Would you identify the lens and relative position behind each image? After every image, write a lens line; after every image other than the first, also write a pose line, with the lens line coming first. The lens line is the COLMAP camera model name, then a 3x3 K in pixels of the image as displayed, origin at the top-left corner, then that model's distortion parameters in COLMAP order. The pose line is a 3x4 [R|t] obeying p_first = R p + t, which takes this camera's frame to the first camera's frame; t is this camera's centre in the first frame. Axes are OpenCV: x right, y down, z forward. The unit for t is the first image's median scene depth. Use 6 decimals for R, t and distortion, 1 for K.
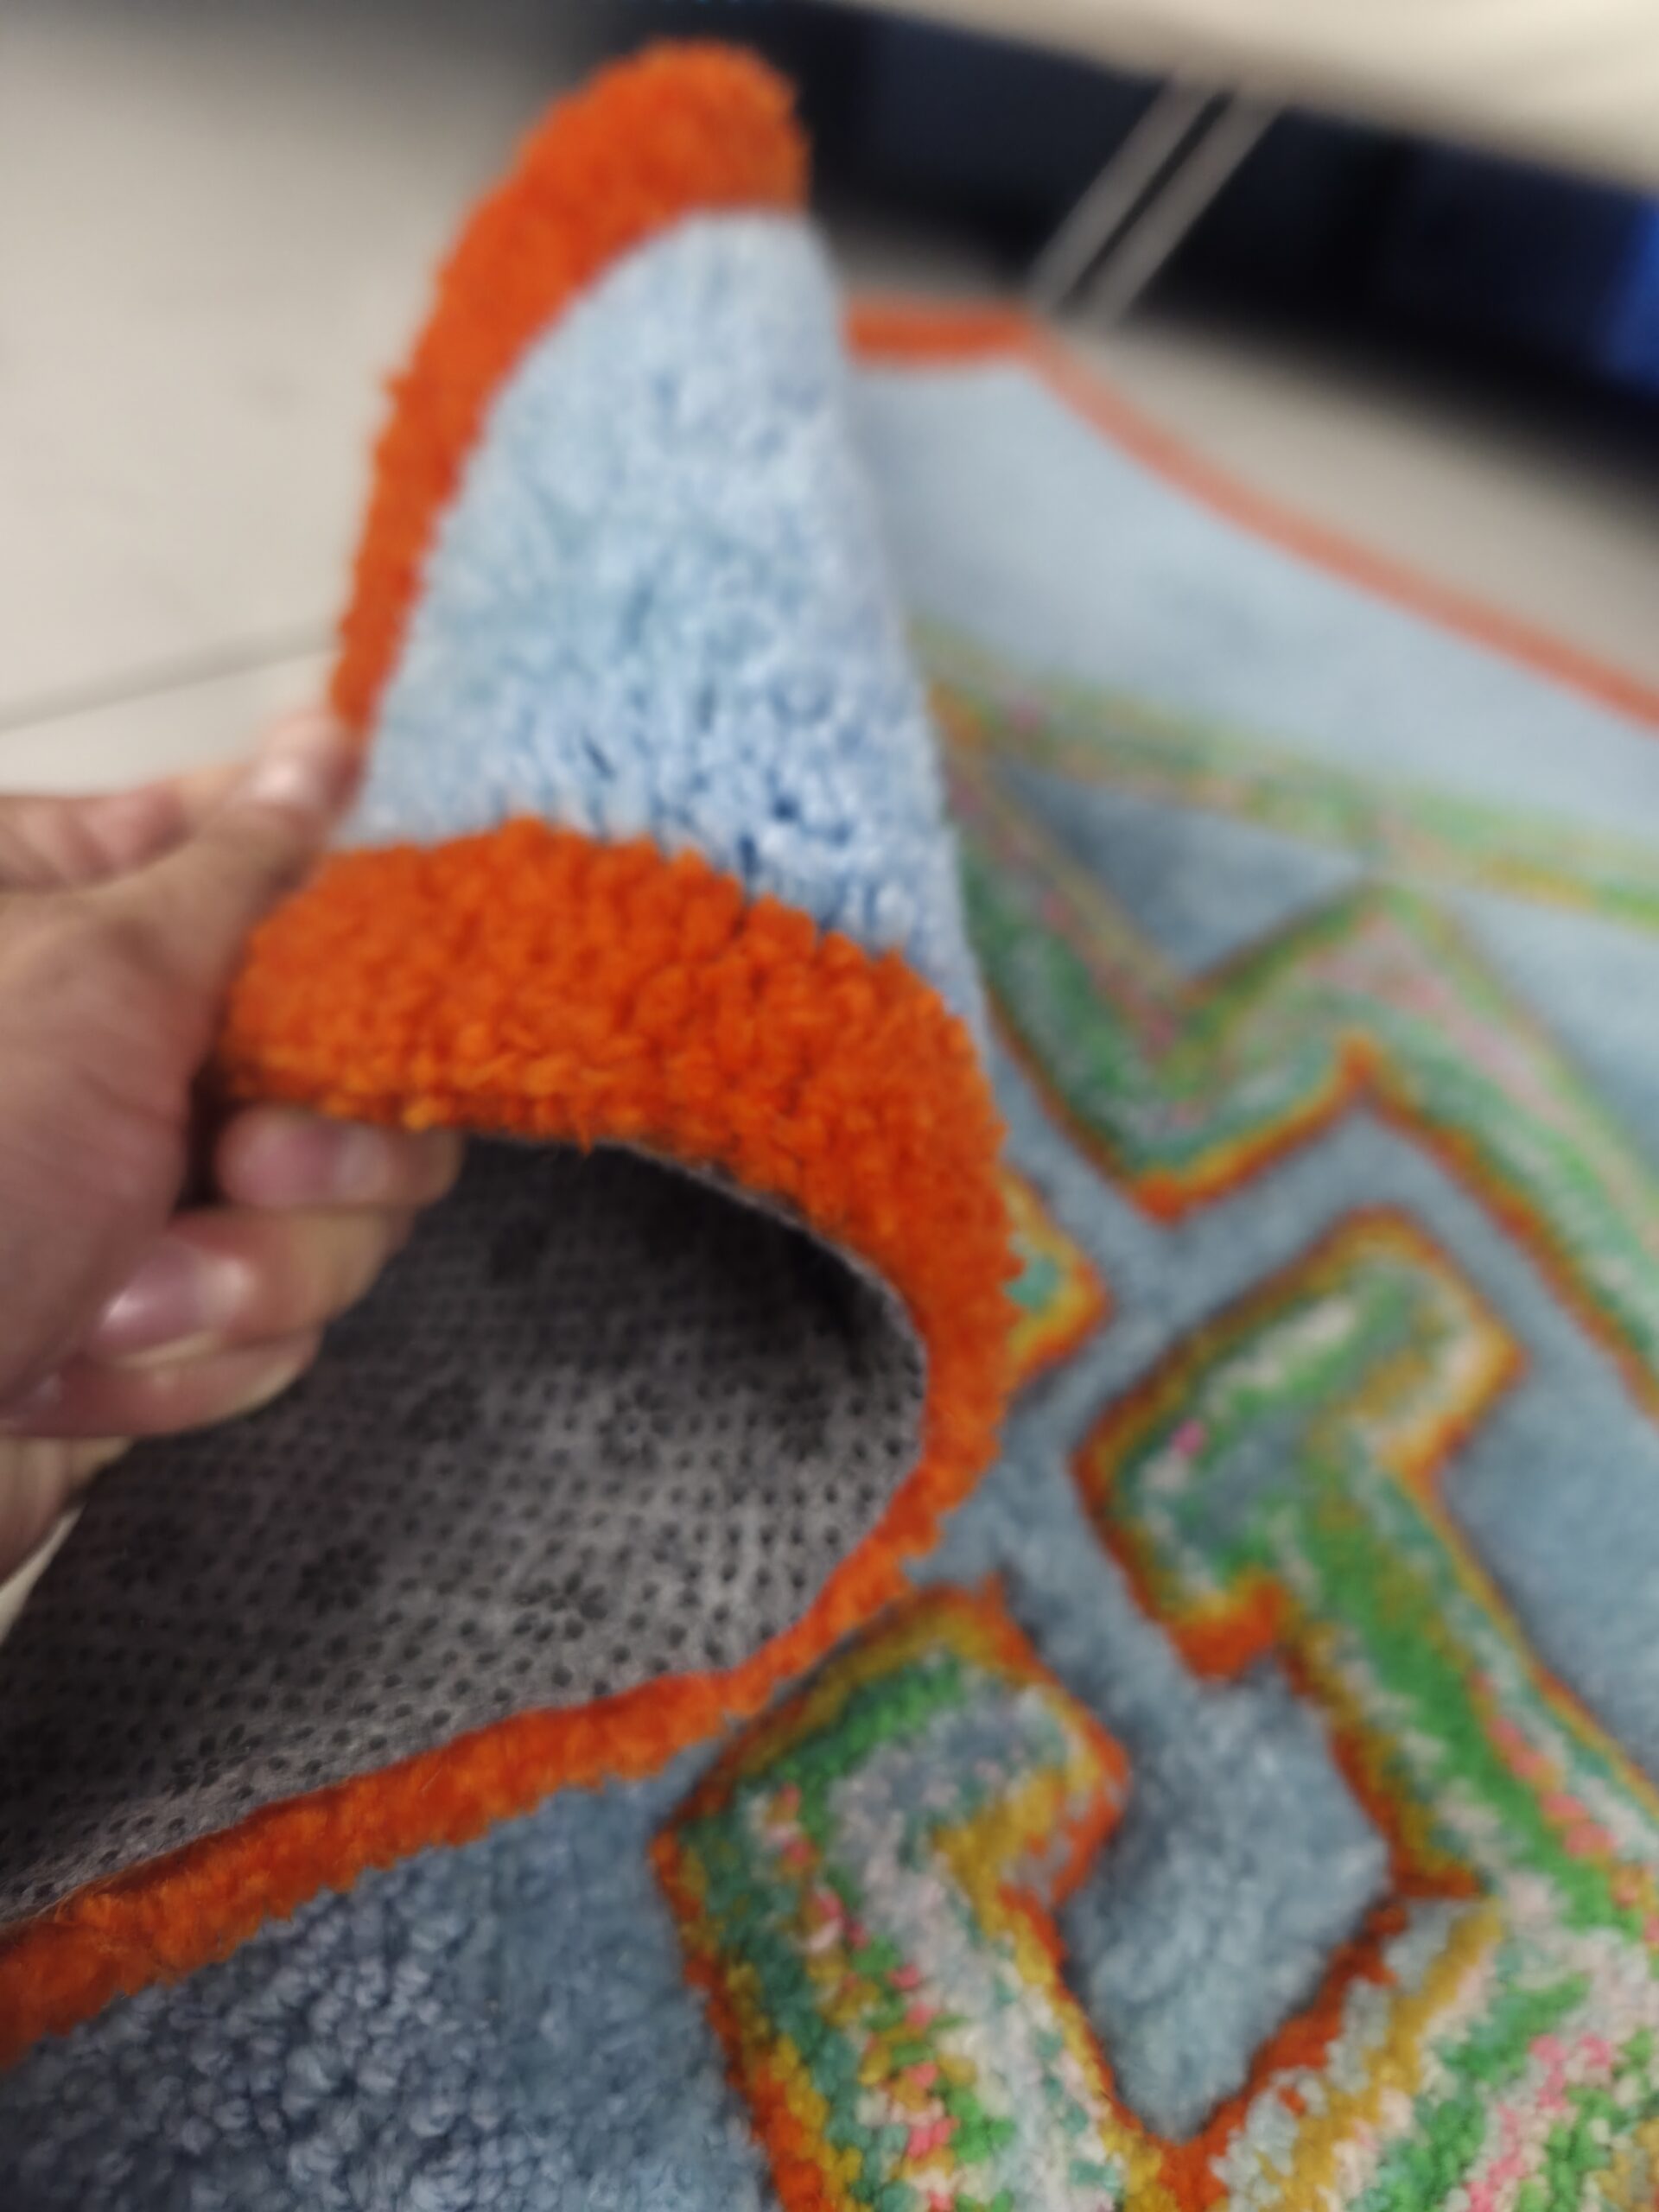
lens RADIAL K [[1591.6, 0, 829.5], [0, 1591.6, 1106.0], [0, 0, 1]] dist [-0.042170, 0.000495]
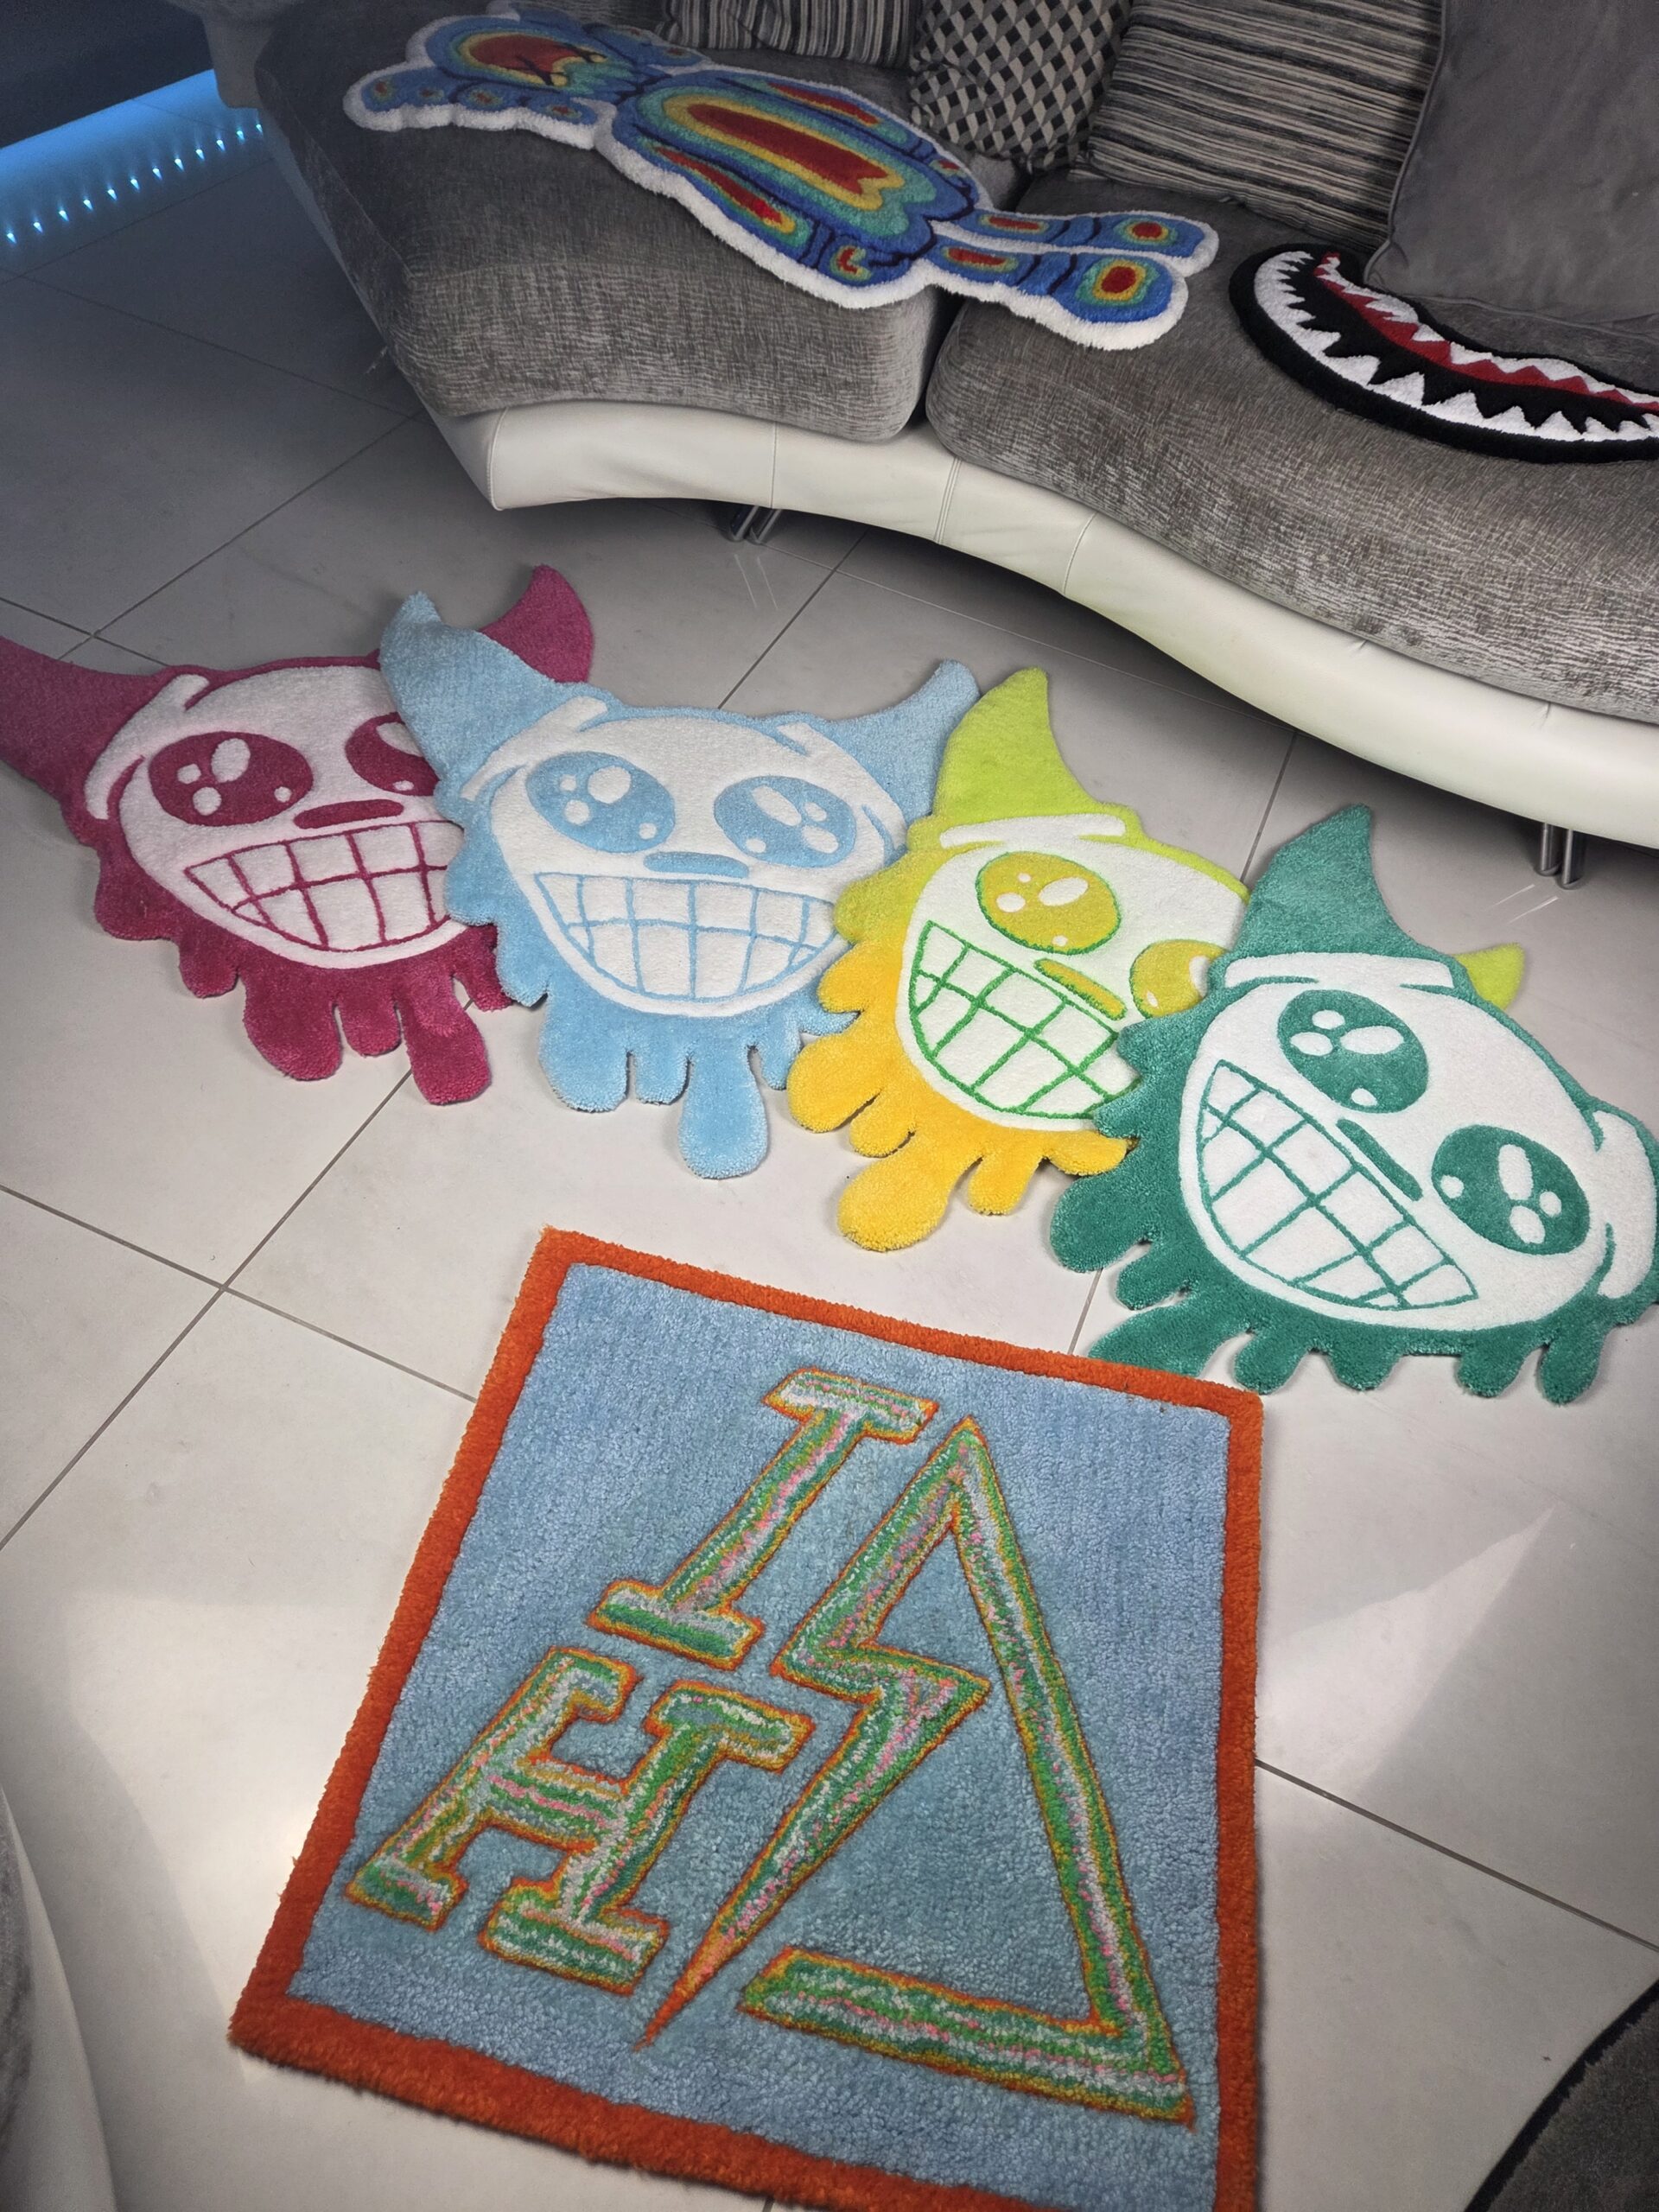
lens RADIAL K [[1469.1, 0, 820.9], [0, 1469.1, 1133.0], [0, 0, 1]] dist [0.050854, -0.047628]
pose [[0.527445, 0.624808, -0.575688, 1.923752], [-0.606233, 0.751514, 0.260206, -2.390834], [0.595216, 0.211757, 0.775162, -2.422081]]
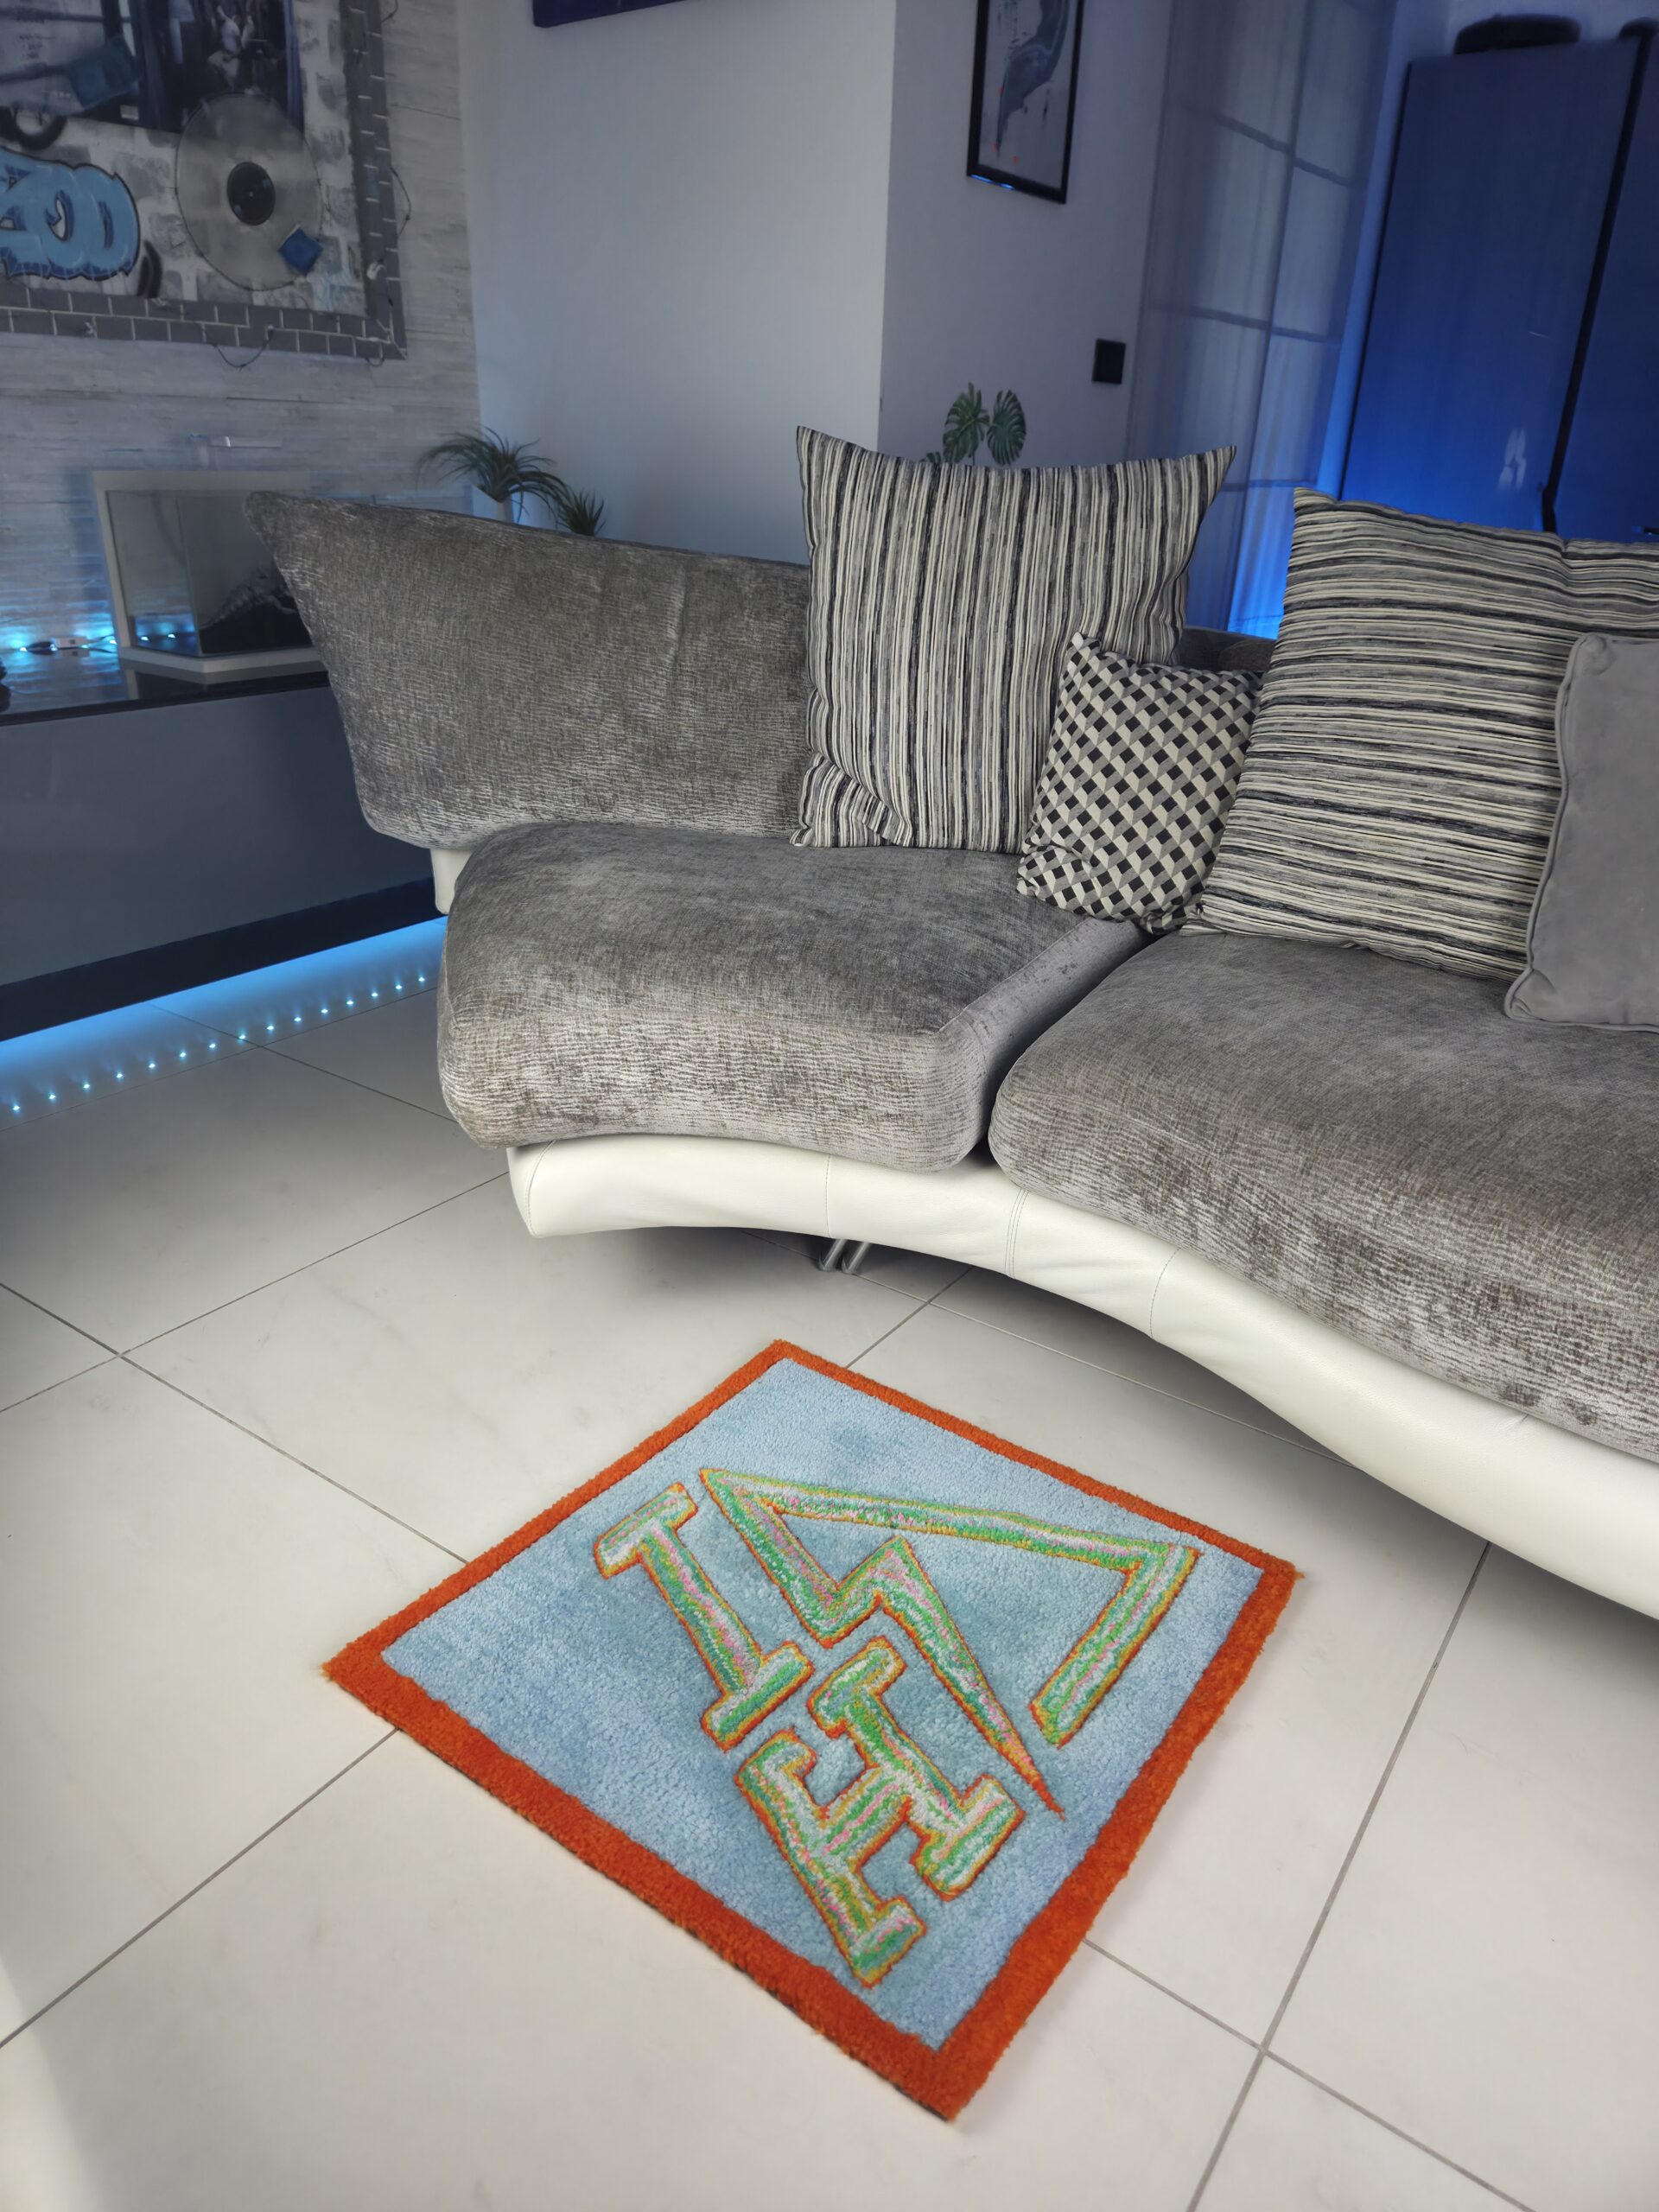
lens RADIAL K [[1469.1, 0, 820.9], [0, 1469.1, 1133.0], [0, 0, 1]] dist [0.050854, -0.047628]
pose [[0.988870, -0.129882, 0.072567, 0.106355], [0.144595, 0.953856, -0.263158, -0.279811], [-0.035039, 0.270722, 0.962020, -4.353557]]
